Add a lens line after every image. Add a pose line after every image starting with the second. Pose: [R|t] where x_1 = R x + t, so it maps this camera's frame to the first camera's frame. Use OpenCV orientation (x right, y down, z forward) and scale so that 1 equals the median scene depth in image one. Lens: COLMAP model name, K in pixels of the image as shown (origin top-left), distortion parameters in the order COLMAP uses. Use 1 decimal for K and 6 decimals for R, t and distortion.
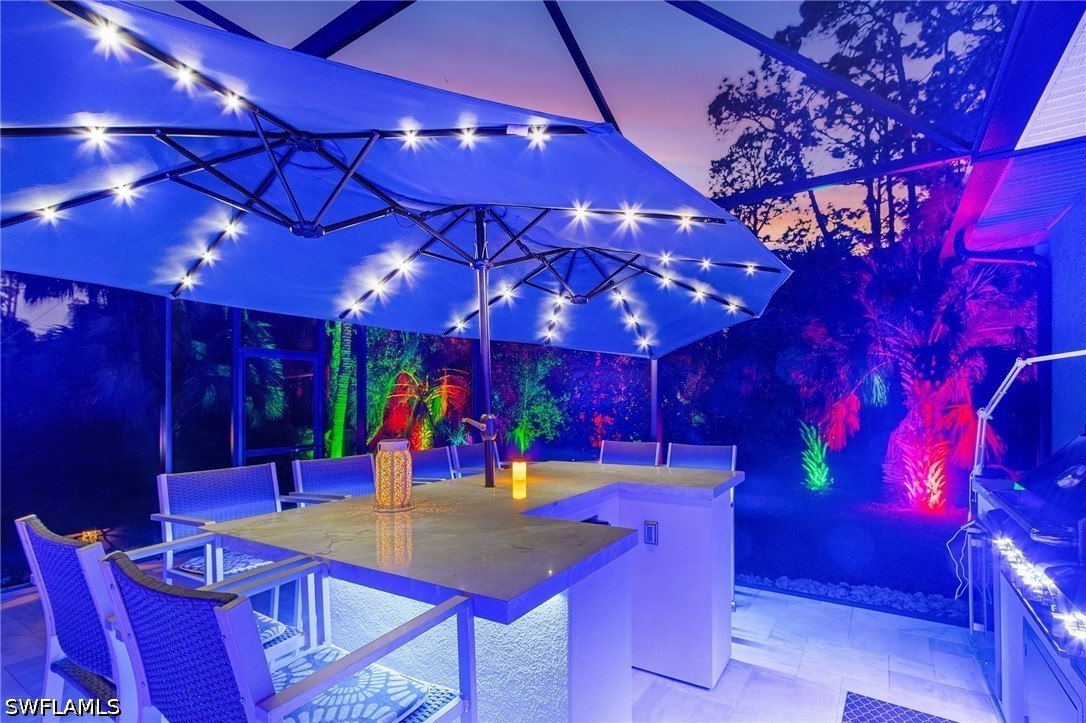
lens RADIAL K [[501.0, 0, 539.5], [0, 501.0, 389.6], [0, 0, 1]] dist [-0.001577, -0.000564]
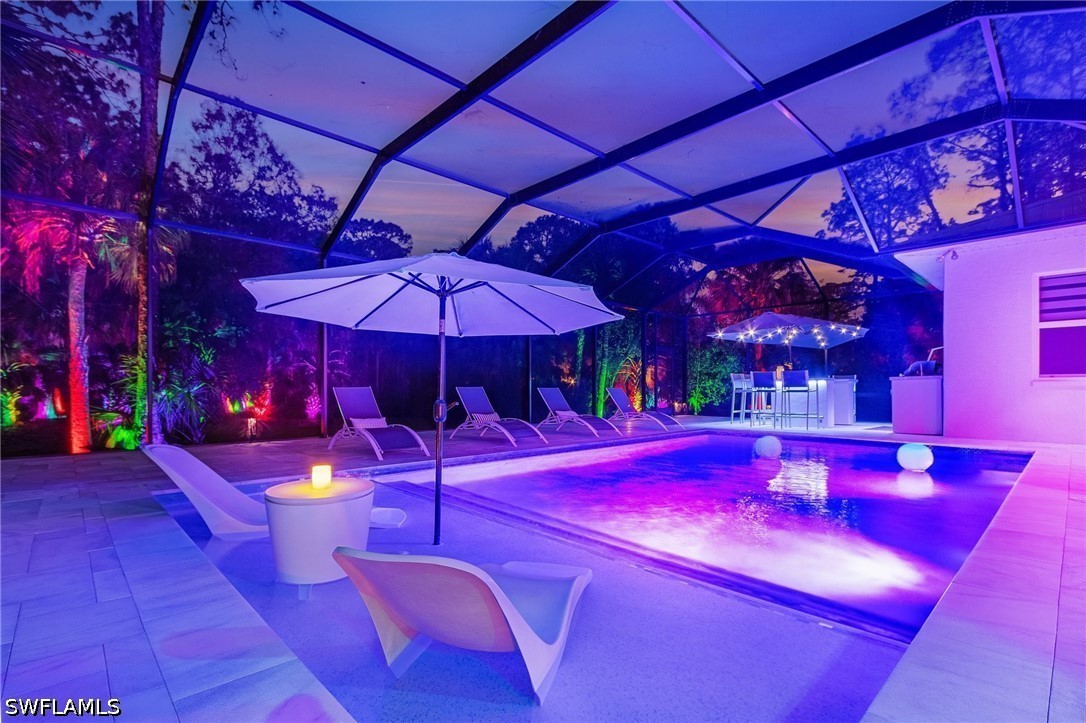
lens RADIAL K [[501.0, 0, 539.5], [0, 501.0, 389.6], [0, 0, 1]] dist [-0.001577, -0.000564]
pose [[0.977382, 0.000124, -0.211483, -0.832247], [0.005049, 0.999701, 0.023921, 0.100419], [0.211423, -0.024448, 0.977089, -2.353445]]
